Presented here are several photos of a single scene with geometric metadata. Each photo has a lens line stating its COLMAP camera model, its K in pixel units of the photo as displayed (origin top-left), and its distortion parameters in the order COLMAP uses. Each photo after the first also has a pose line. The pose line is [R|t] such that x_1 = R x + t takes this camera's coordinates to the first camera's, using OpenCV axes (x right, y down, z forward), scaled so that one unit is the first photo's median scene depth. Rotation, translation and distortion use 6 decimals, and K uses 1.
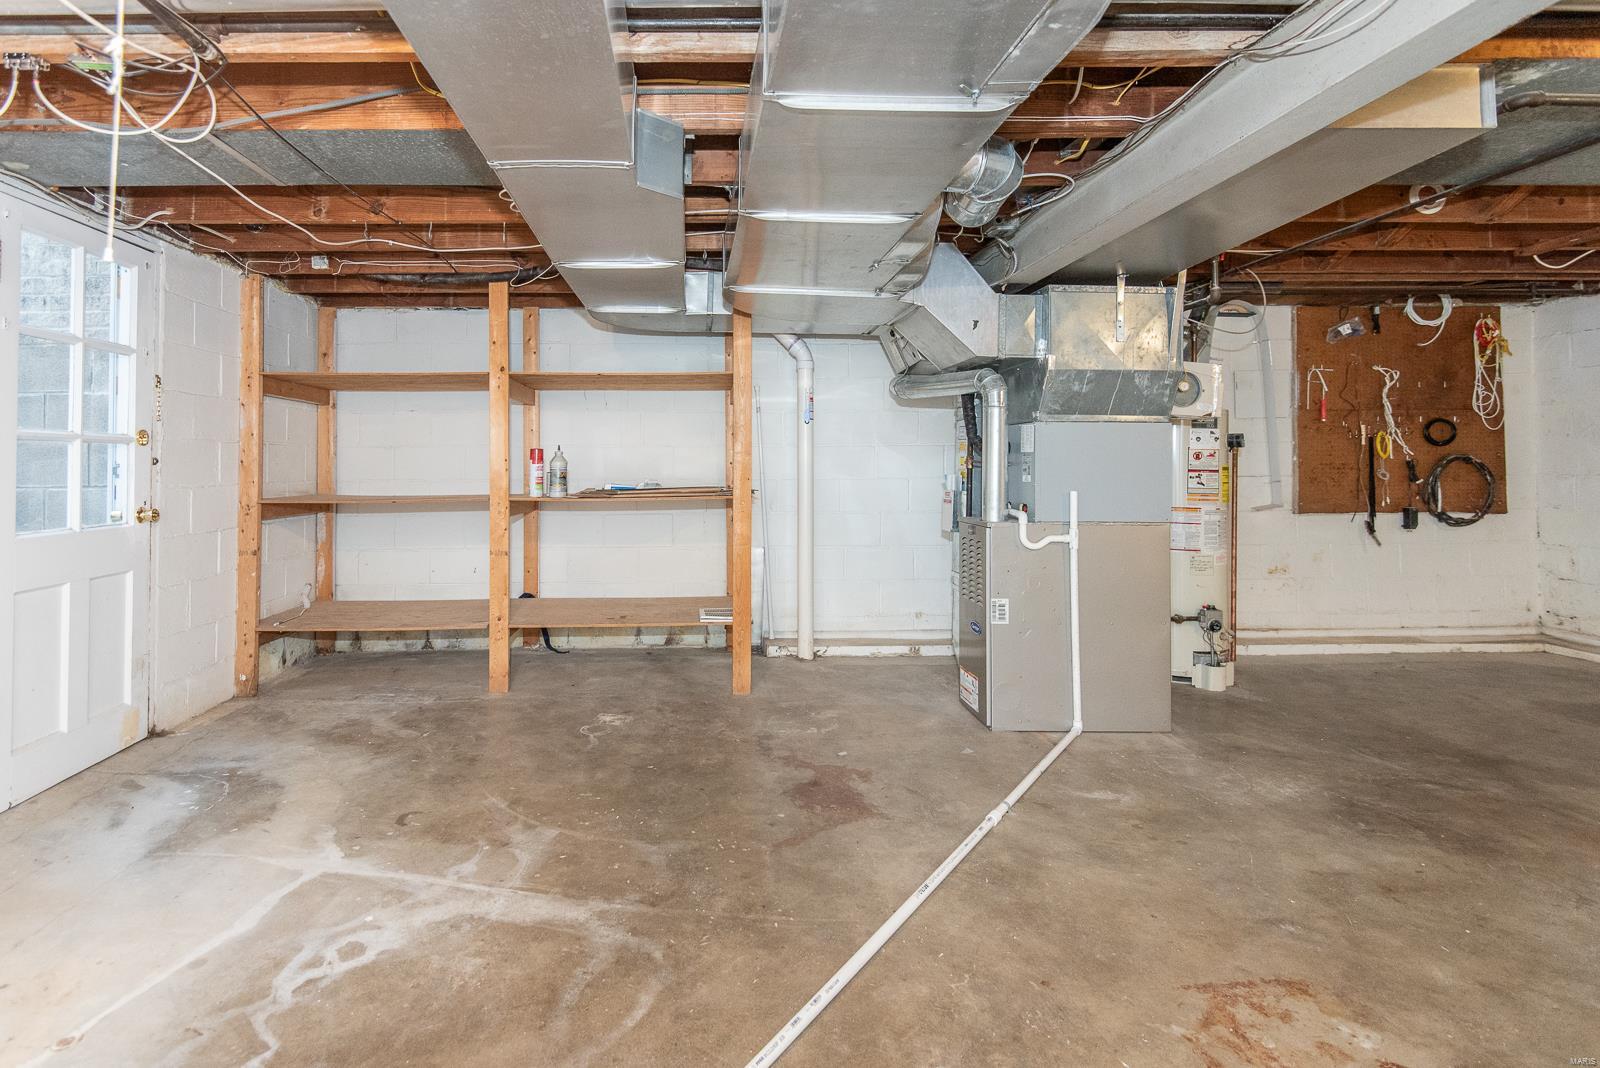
lens RADIAL K [[822.3, 0, 800.1], [0, 822.3, 494.7], [0, 0, 1]] dist [0.002861, -0.000199]
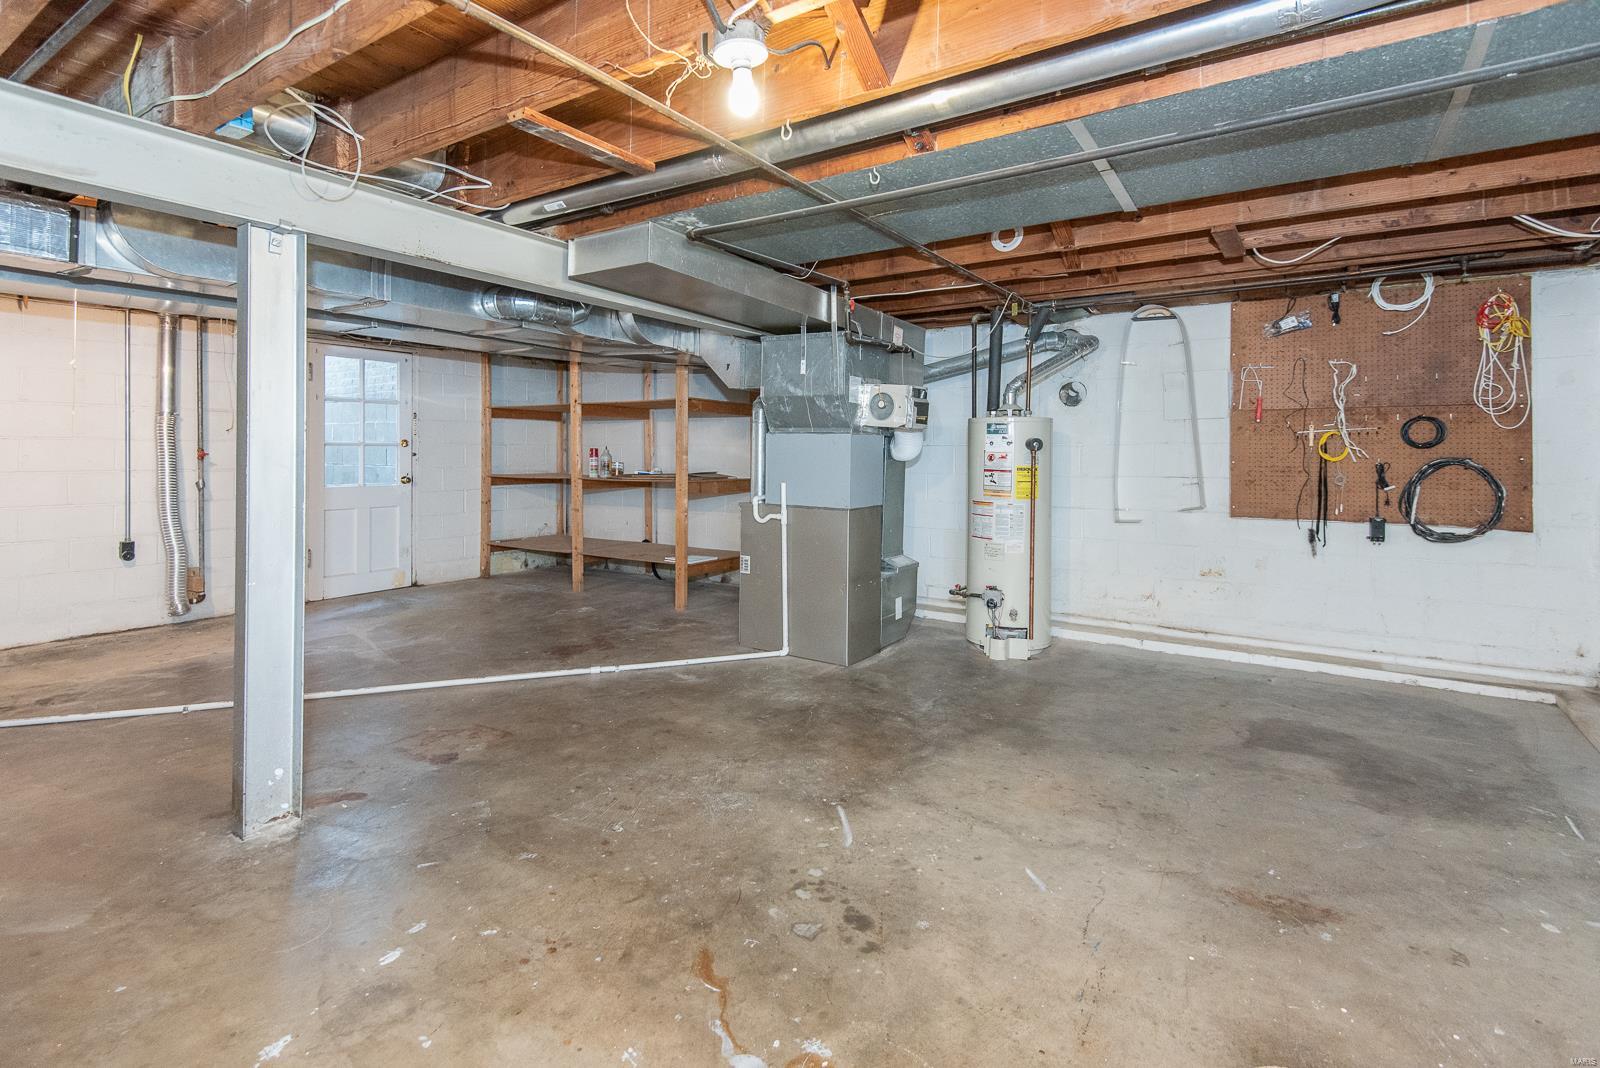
lens RADIAL K [[742.2, 0, 799.9], [0, 742.2, 508.6], [0, 0, 1]] dist [0.040657, -0.021760]
pose [[0.832338, 0.049934, -0.552015, 0.690157], [-0.030930, 0.998566, 0.043690, -0.010565], [0.553405, -0.019291, 0.832689, -0.024329]]
